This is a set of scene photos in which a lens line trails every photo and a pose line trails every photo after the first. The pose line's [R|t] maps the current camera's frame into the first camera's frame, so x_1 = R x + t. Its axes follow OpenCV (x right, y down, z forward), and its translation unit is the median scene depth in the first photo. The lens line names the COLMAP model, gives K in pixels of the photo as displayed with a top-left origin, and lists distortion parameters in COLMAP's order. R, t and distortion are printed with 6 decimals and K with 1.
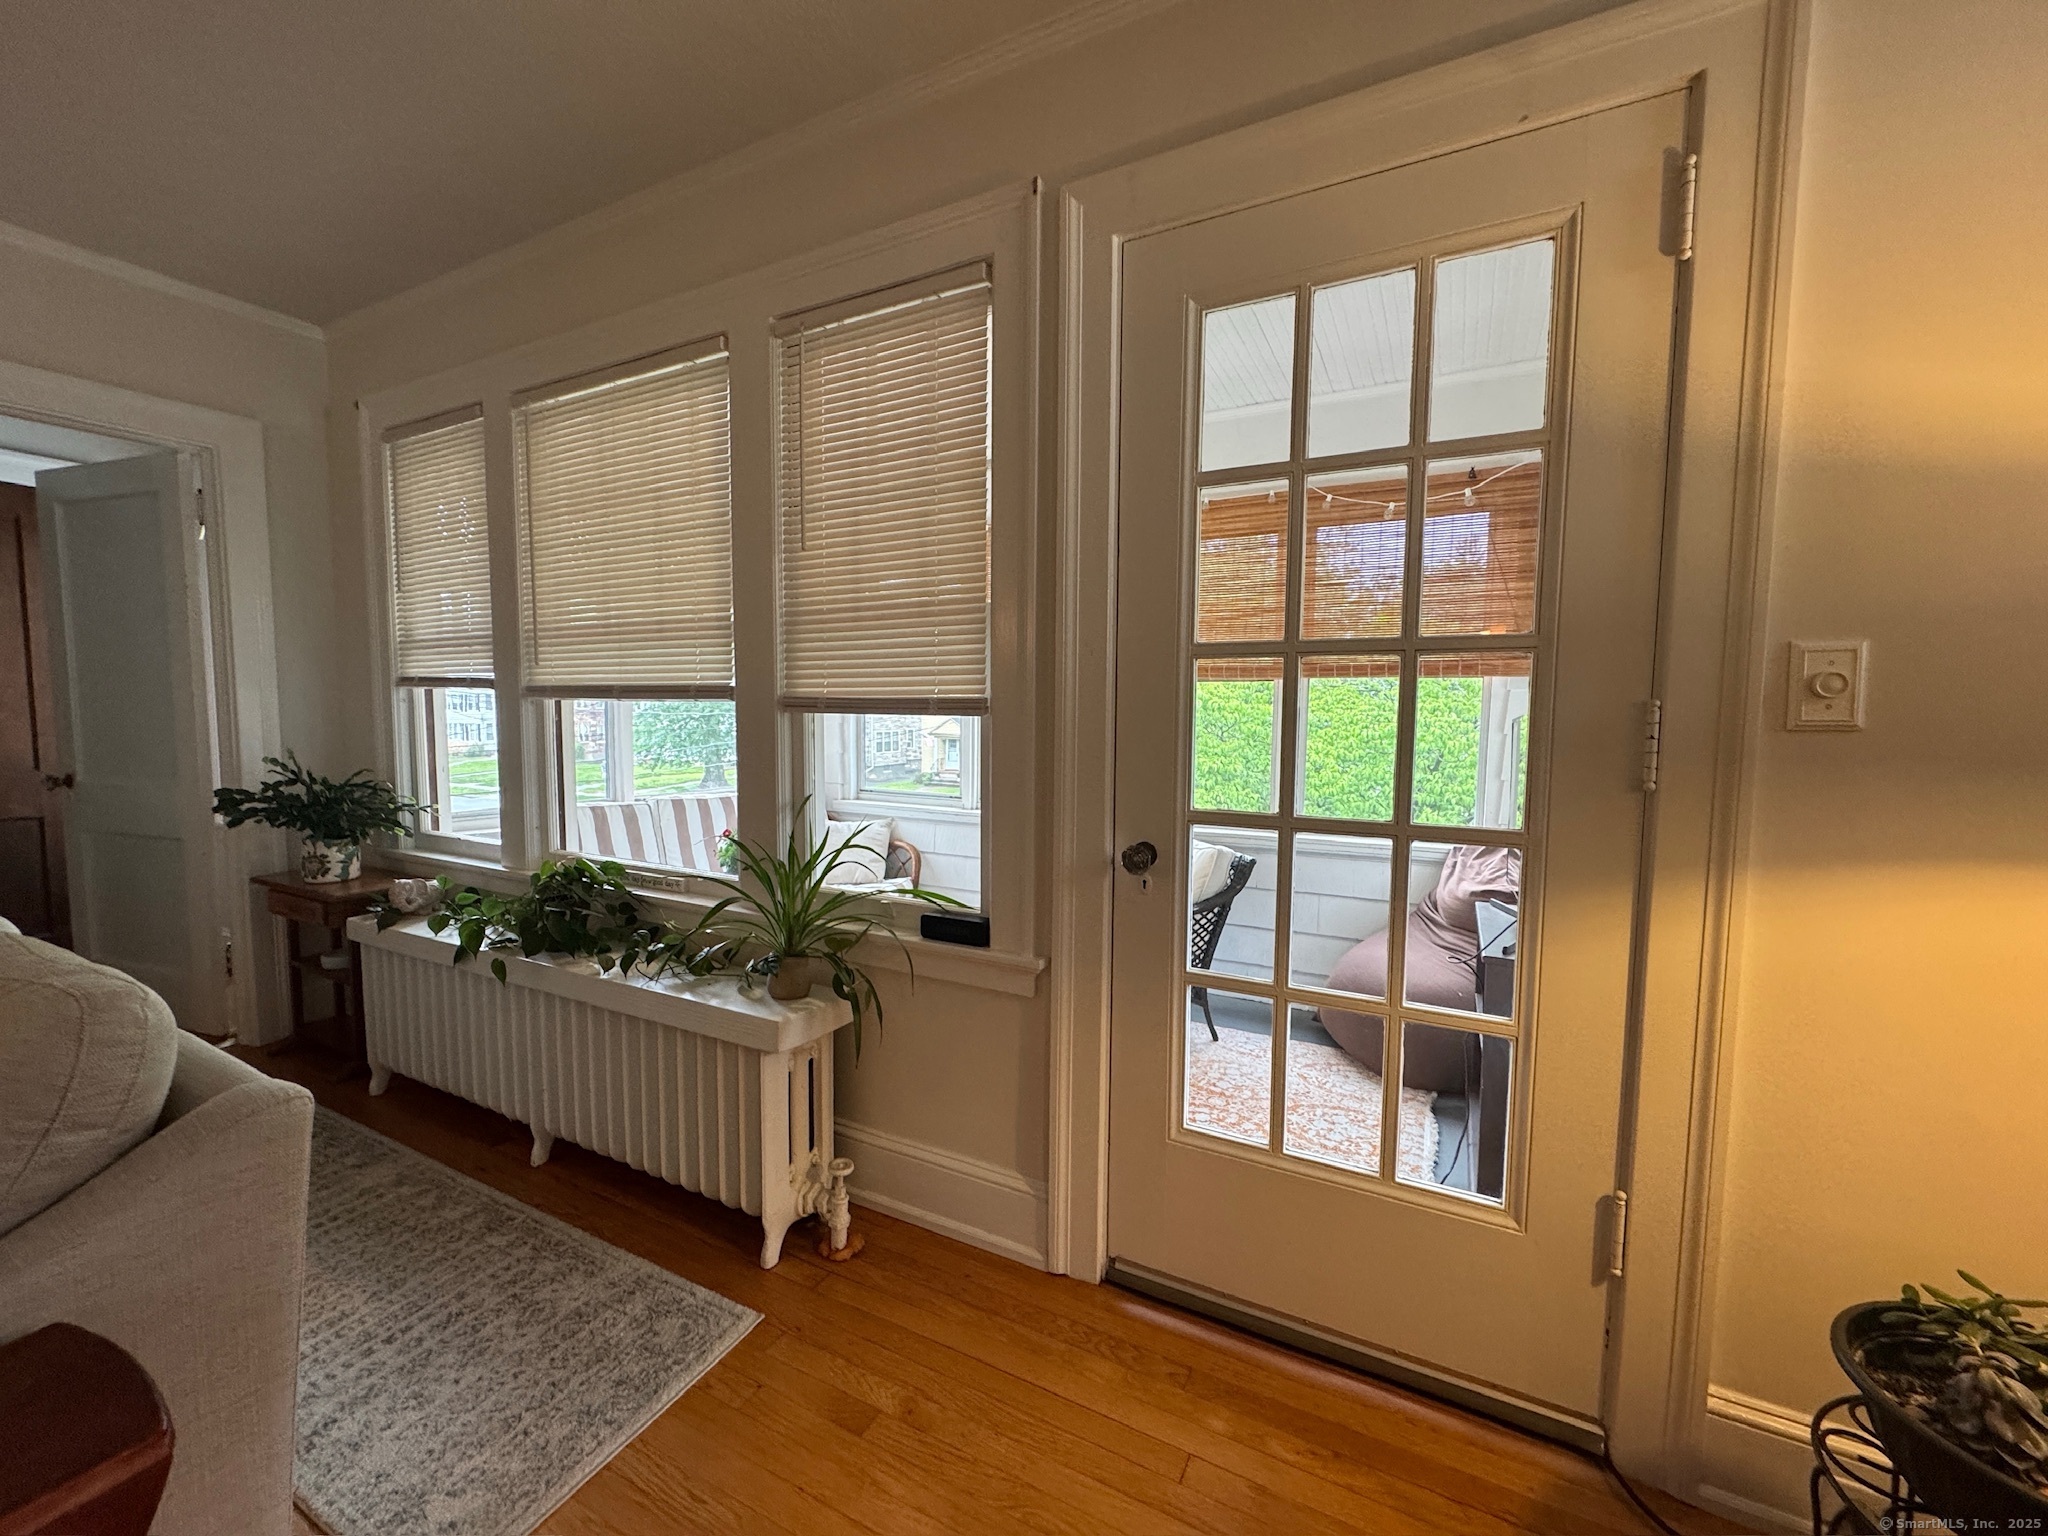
lens RADIAL K [[814.3, 0, 1023.1], [0, 814.3, 766.0], [0, 0, 1]] dist [-0.002340, 0.000190]
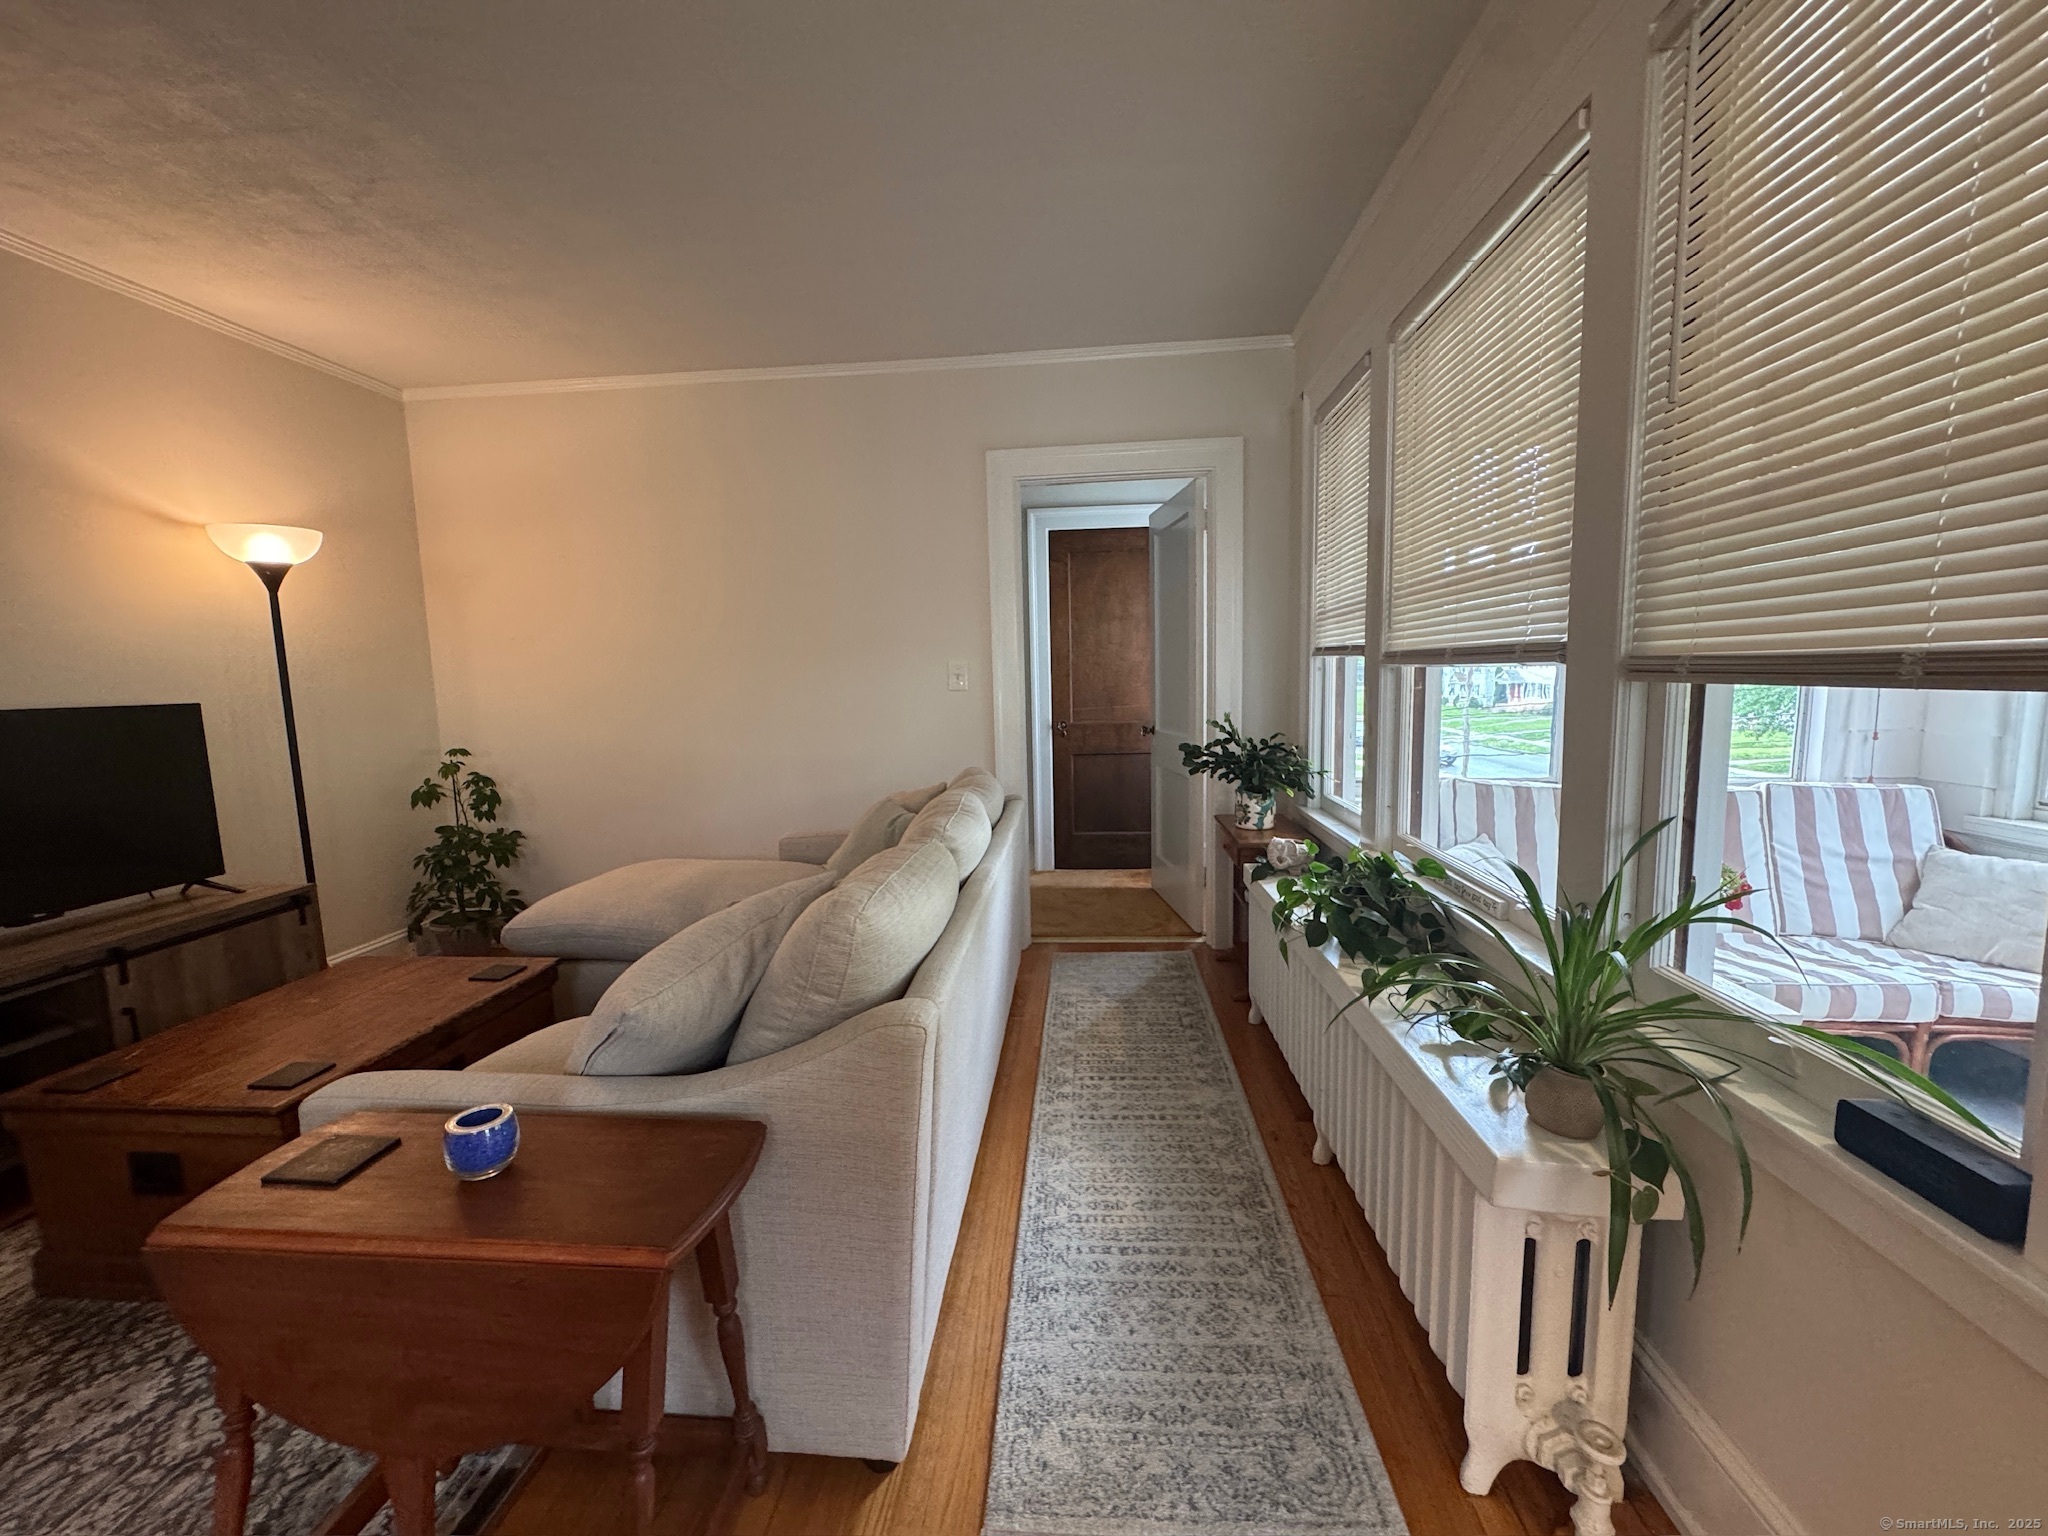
lens RADIAL K [[814.3, 0, 1020.4], [0, 814.3, 768.9], [0, 0, 1]] dist [-0.002340, 0.000190]
pose [[0.387950, 0.089551, -0.917320, 0.102561], [-0.039551, 0.995969, 0.080502, -0.030686], [0.920832, 0.005051, 0.389928, 0.325399]]
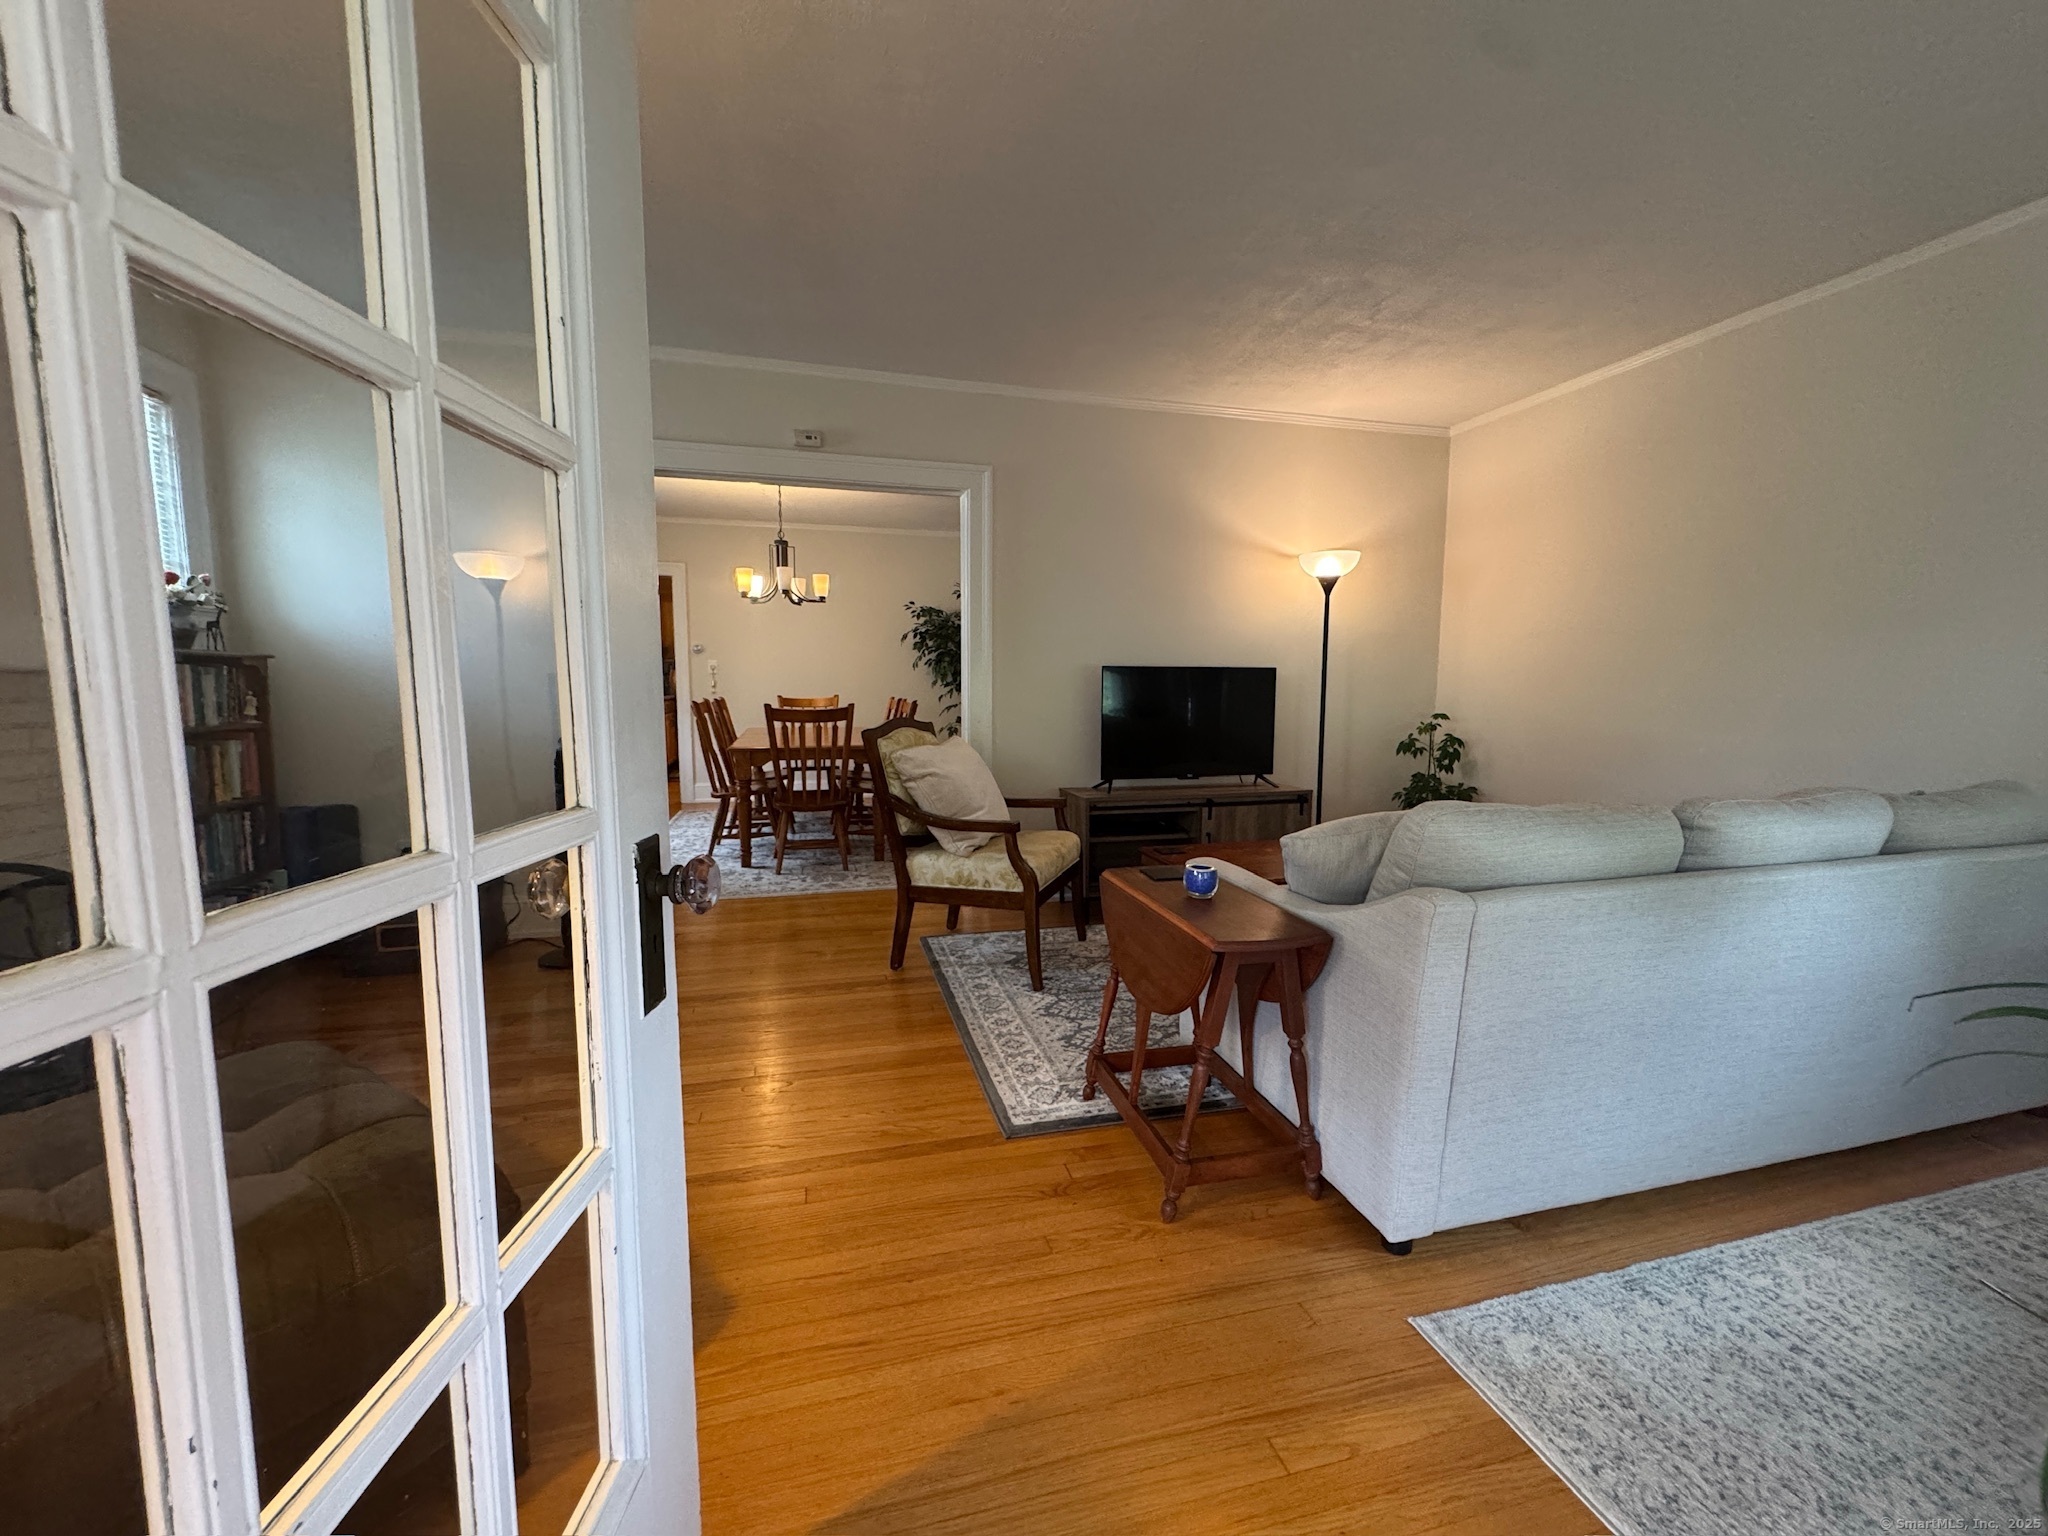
lens RADIAL K [[814.3, 0, 1025.2], [0, 814.3, 768.0], [0, 0, 1]] dist [-0.002340, 0.000190]
pose [[-0.734639, 0.060892, -0.675720, 0.311347], [-0.060444, 0.986130, 0.154579, -0.008939], [0.675760, 0.154403, -0.720769, 0.737252]]
